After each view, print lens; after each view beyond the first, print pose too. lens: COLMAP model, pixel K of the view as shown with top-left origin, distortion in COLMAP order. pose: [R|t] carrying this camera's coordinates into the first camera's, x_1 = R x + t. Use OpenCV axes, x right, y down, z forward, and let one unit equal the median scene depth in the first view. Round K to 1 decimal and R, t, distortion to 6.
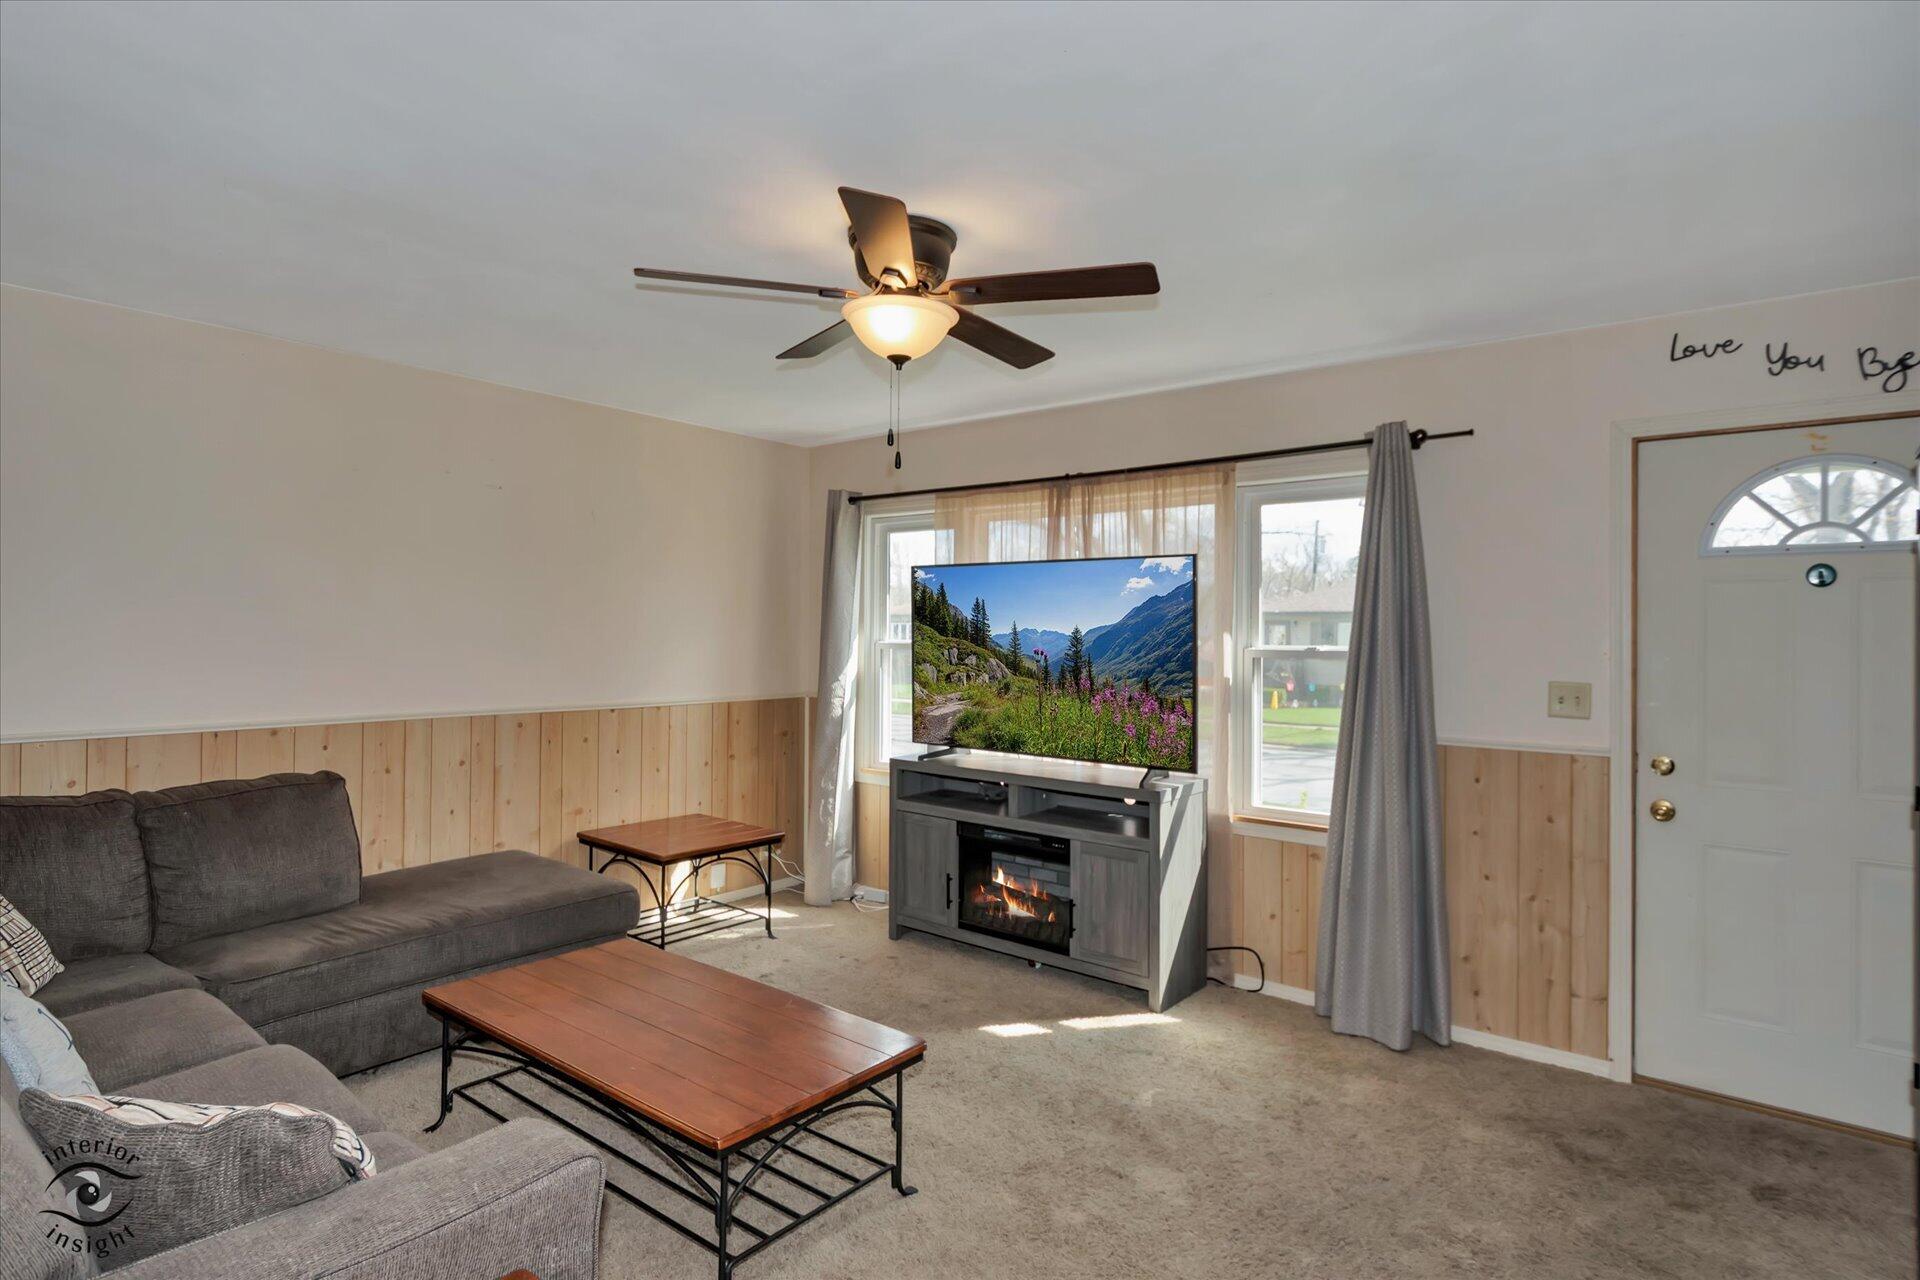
lens RADIAL K [[991.7, 0, 996.2], [0, 991.7, 617.1], [0, 0, 1]] dist [0.012731, -0.008820]
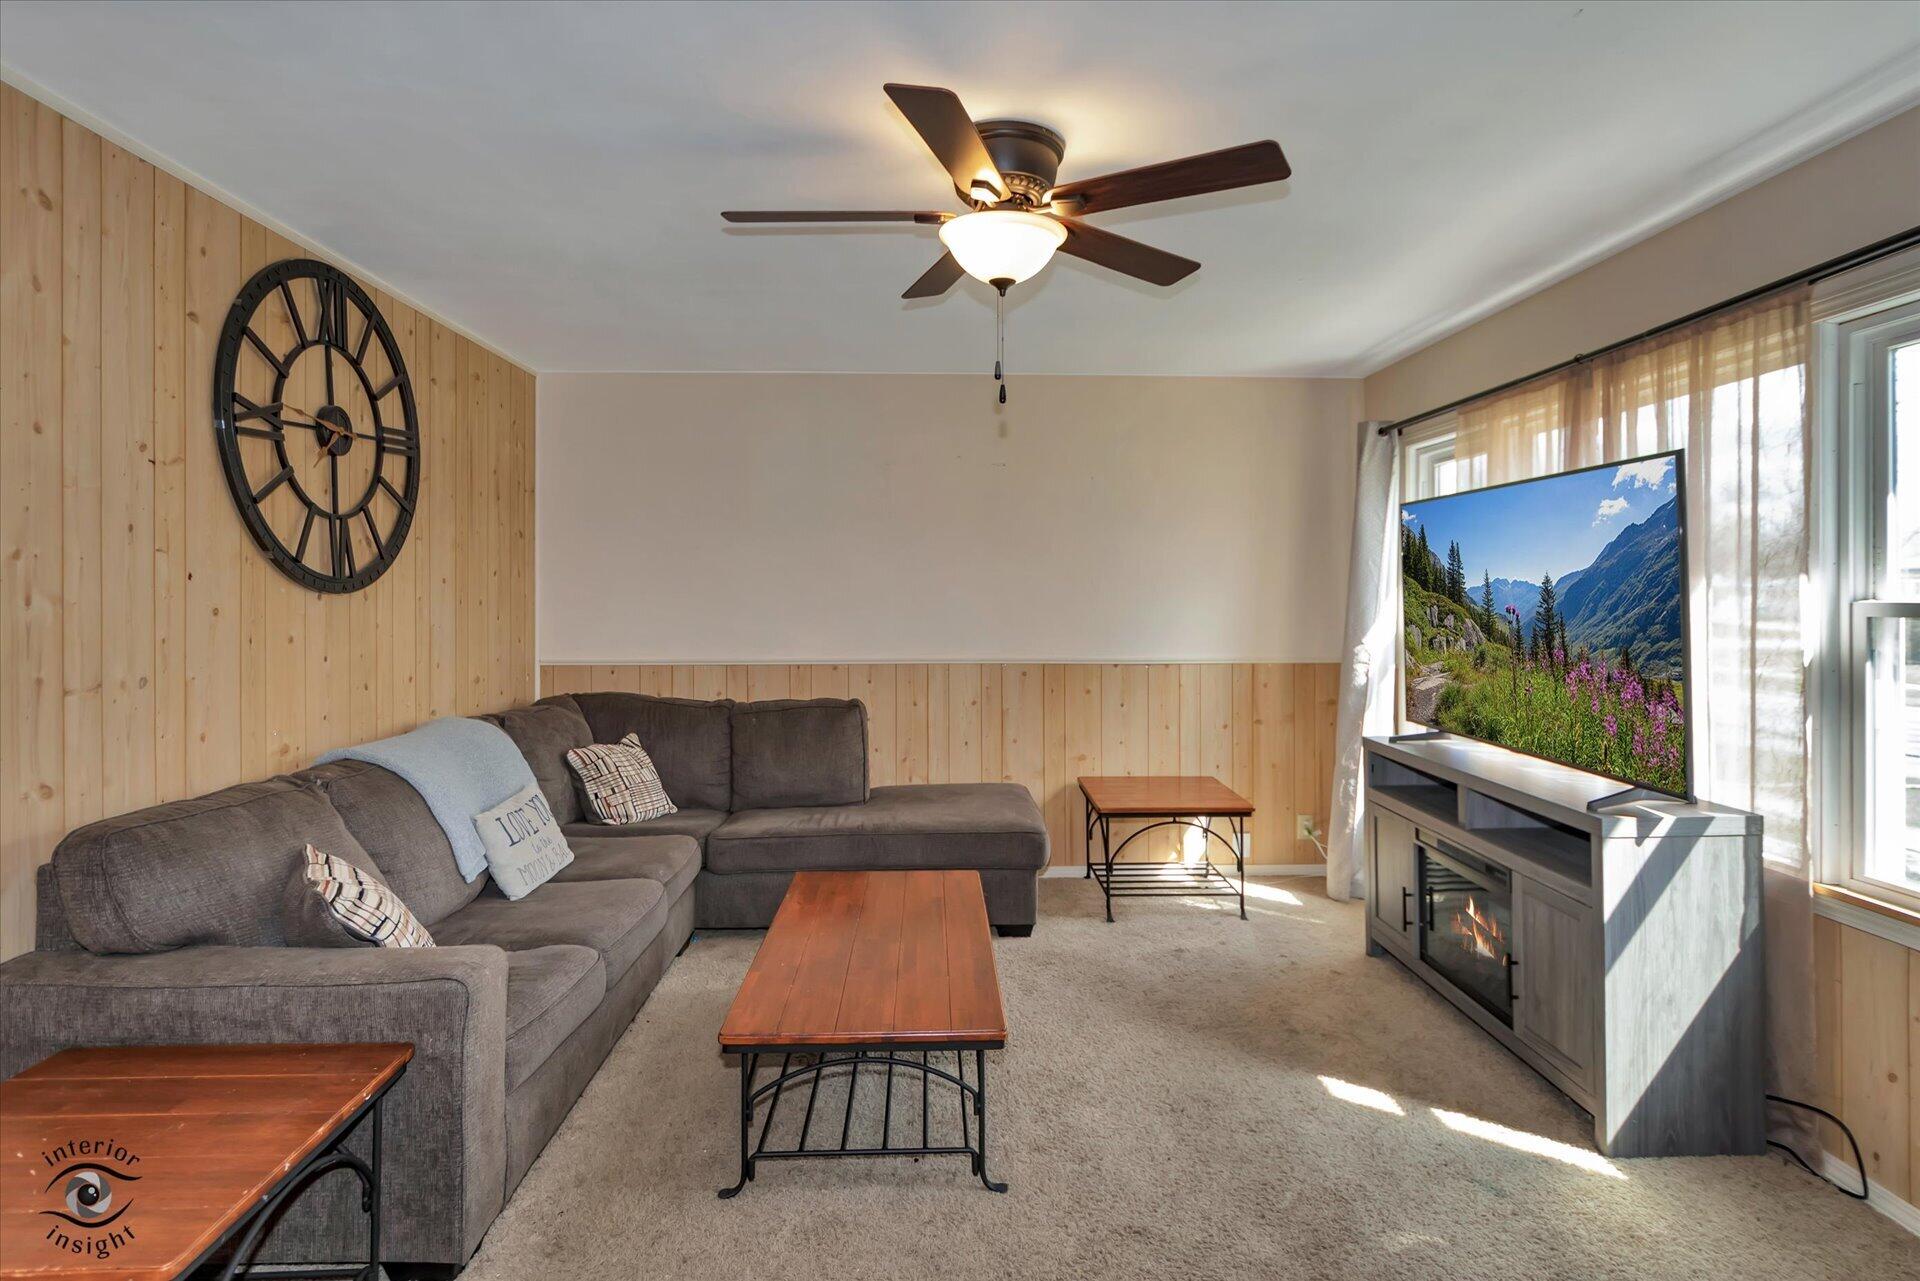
lens RADIAL K [[991.7, 0, 954.6], [0, 991.7, 572.5], [0, 0, 1]] dist [0.012731, -0.008820]
pose [[0.649134, -0.028038, -0.760157, 0.356237], [0.021214, 0.999599, -0.018755, 0.013196], [0.760378, -0.003951, 0.649469, 0.218884]]
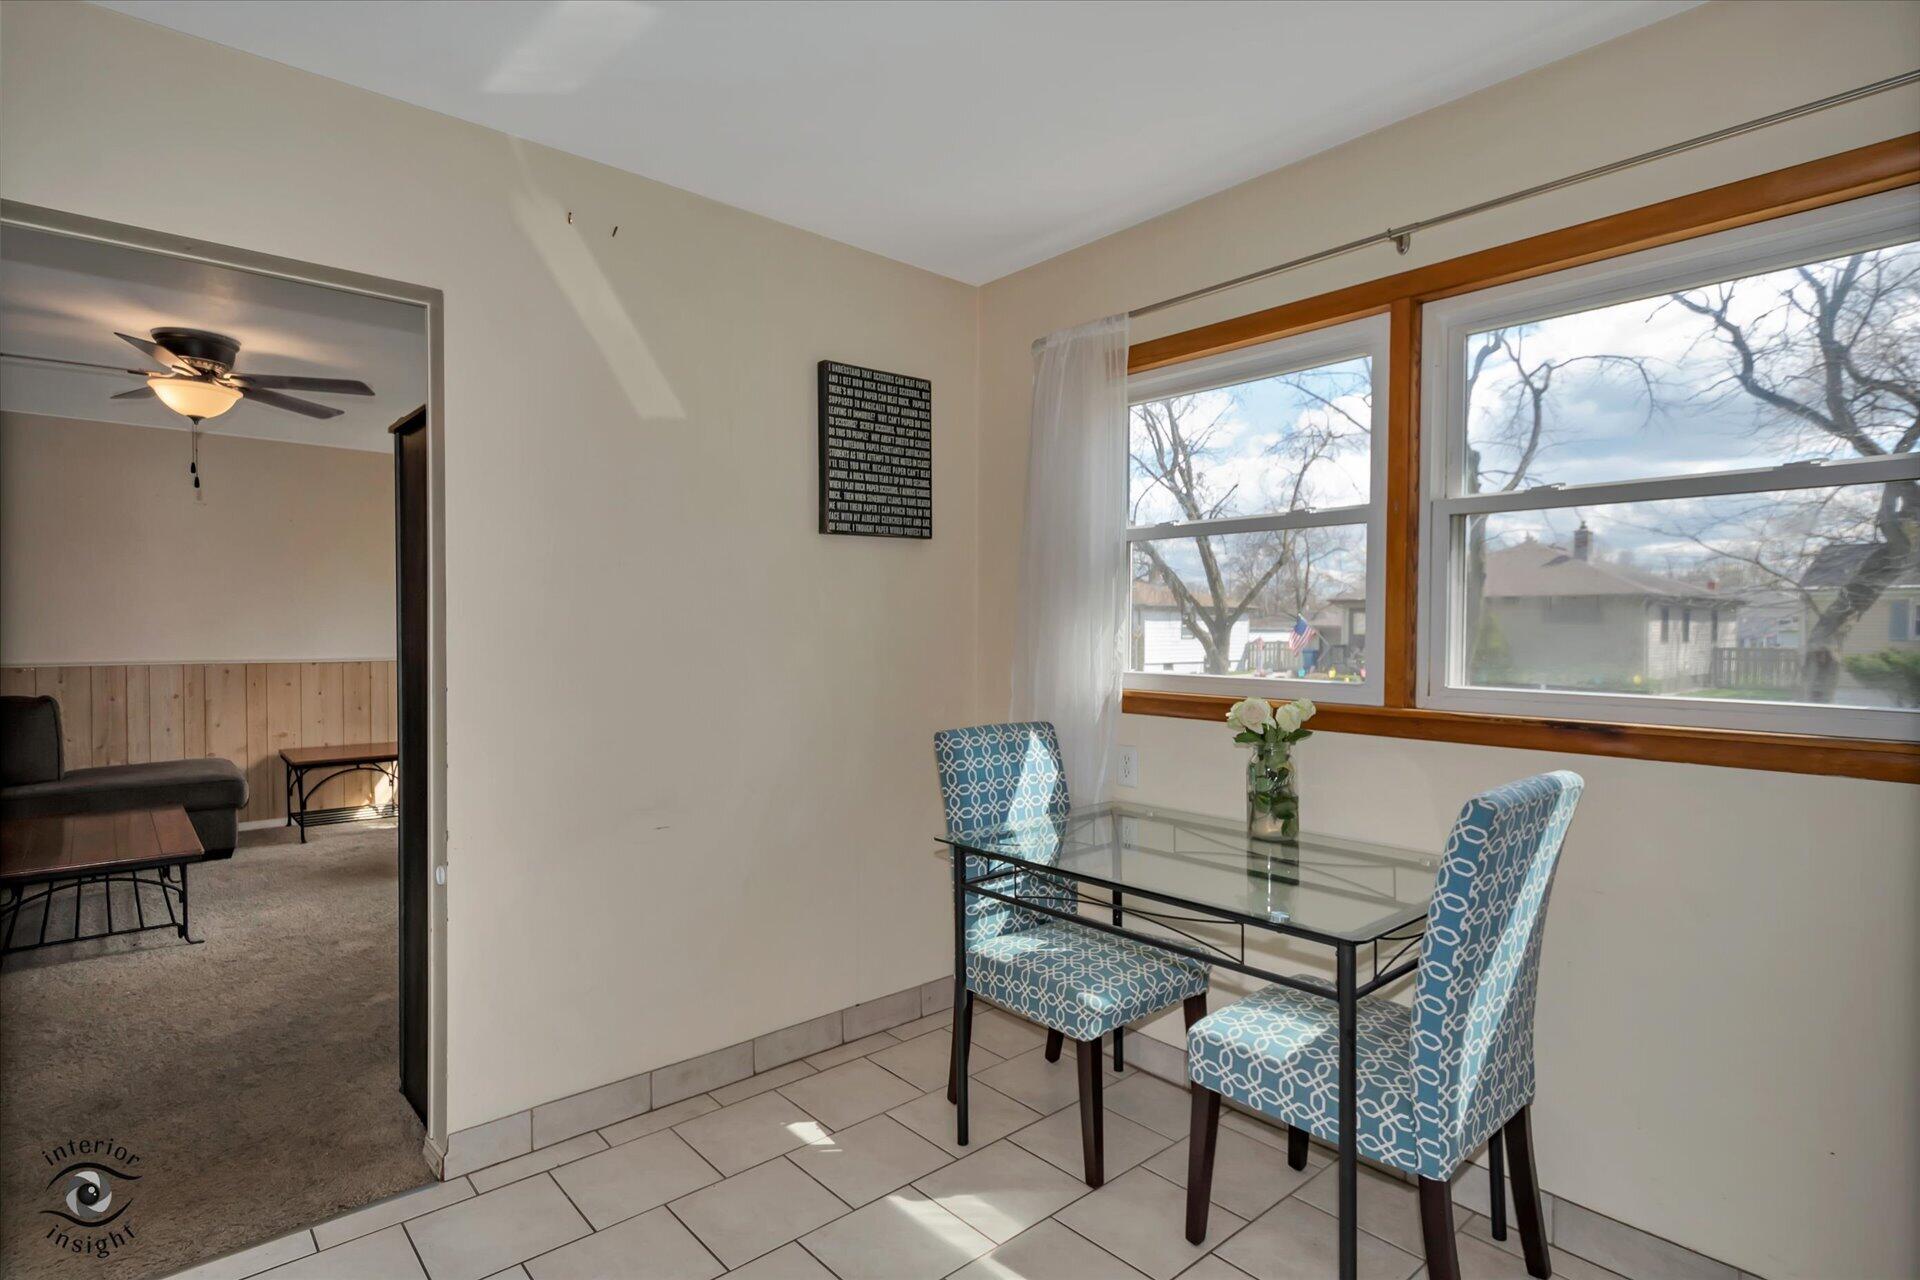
lens RADIAL K [[991.7, 0, 956.0], [0, 991.7, 649.4], [0, 0, 1]] dist [0.012731, -0.008820]
pose [[0.984130, -0.002381, -0.177436, 0.814323], [0.008456, 0.999403, 0.033487, 0.040301], [0.177250, -0.034456, 0.983562, -0.193673]]
